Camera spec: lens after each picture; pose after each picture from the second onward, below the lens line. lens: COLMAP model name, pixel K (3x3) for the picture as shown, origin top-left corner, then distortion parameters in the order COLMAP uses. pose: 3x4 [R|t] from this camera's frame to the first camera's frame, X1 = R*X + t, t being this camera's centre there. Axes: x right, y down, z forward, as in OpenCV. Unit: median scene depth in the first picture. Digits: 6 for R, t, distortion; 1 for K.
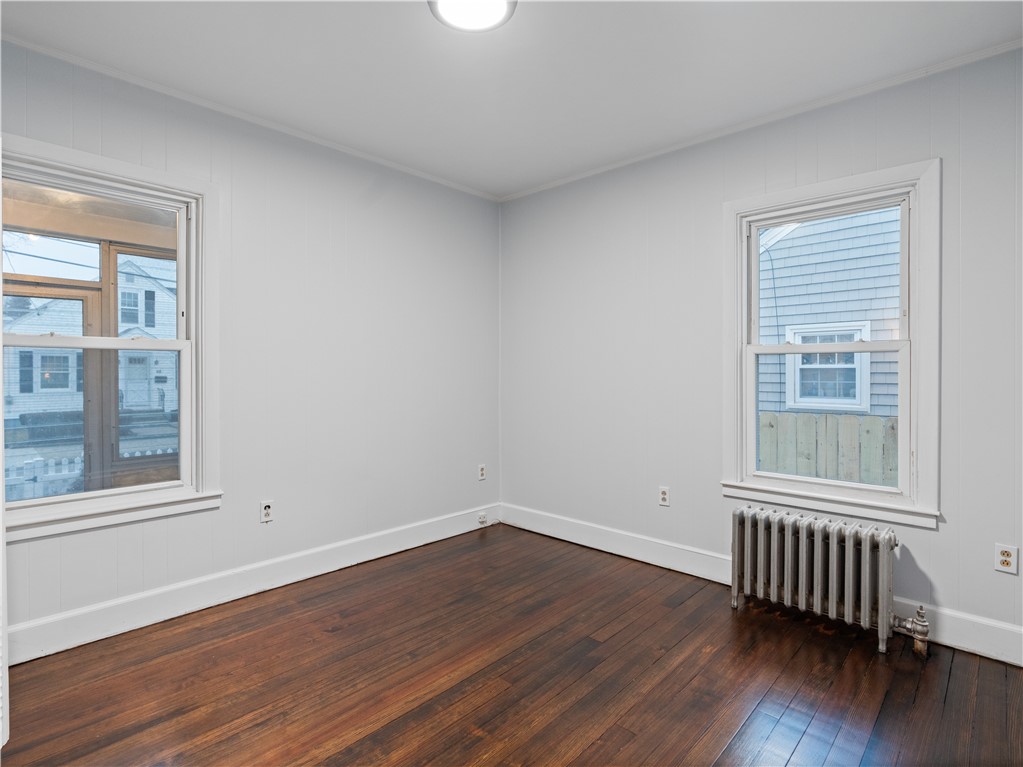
lens RADIAL K [[538.1, 0, 552.3], [0, 538.1, 368.6], [0, 0, 1]] dist [-0.000905, 0.000051]
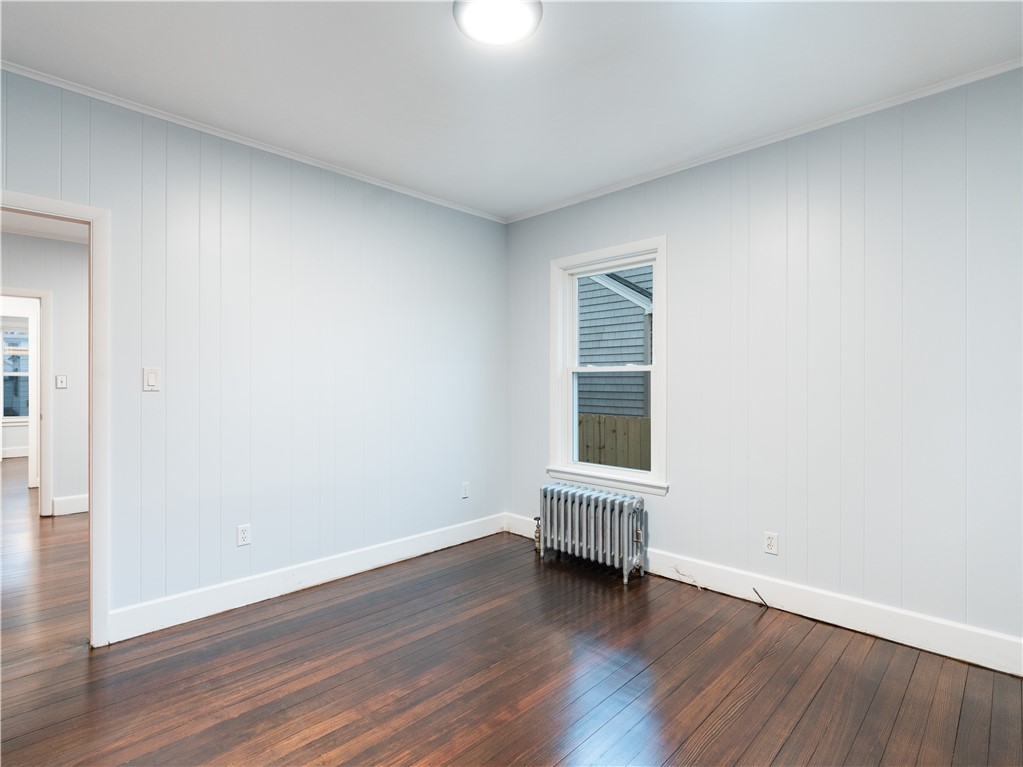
lens RADIAL K [[509.5, 0, 537.4], [0, 509.5, 380.6], [0, 0, 1]] dist [-0.008009, 0.000326]
pose [[0.999841, 0.002514, -0.017658, 0.367721], [-0.002596, 0.999986, -0.004661, -0.001039], [0.017647, 0.004706, 0.999833, -0.327495]]
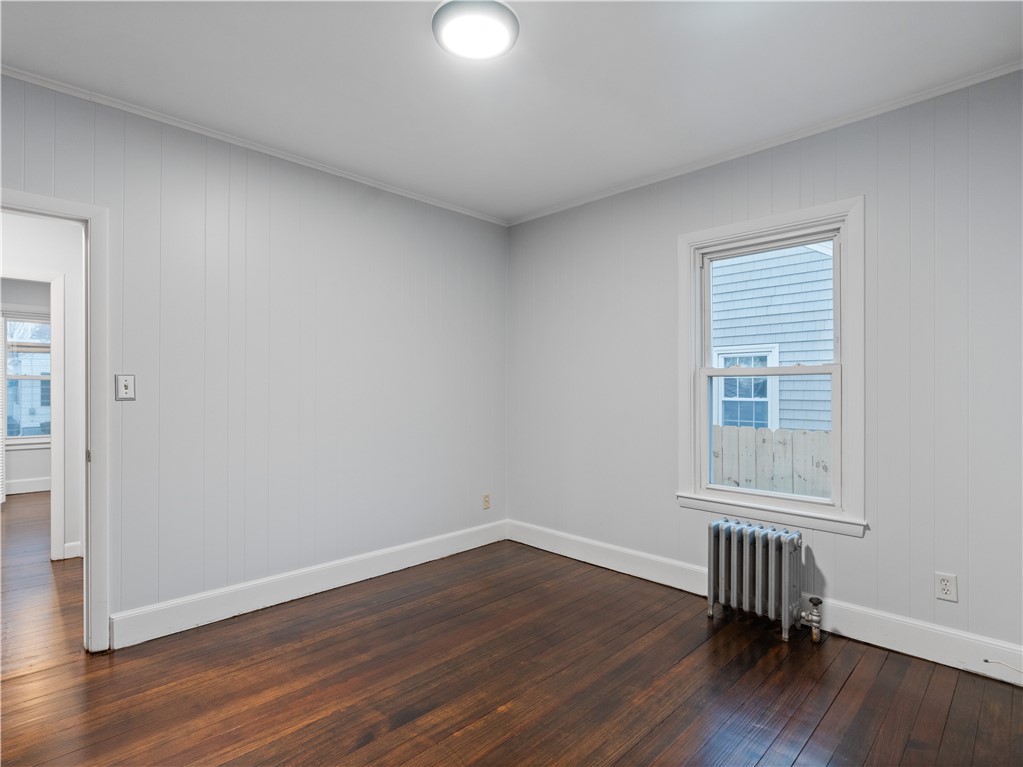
lens RADIAL K [[520.8, 0, 539.0], [0, 520.8, 386.4], [0, 0, 1]] dist [-0.007816, -0.000471]
pose [[0.999663, 0.002124, -0.025864, 0.075170], [-0.002246, 0.999987, -0.004672, -0.000207], [0.025854, 0.004728, 0.999655, -0.066494]]
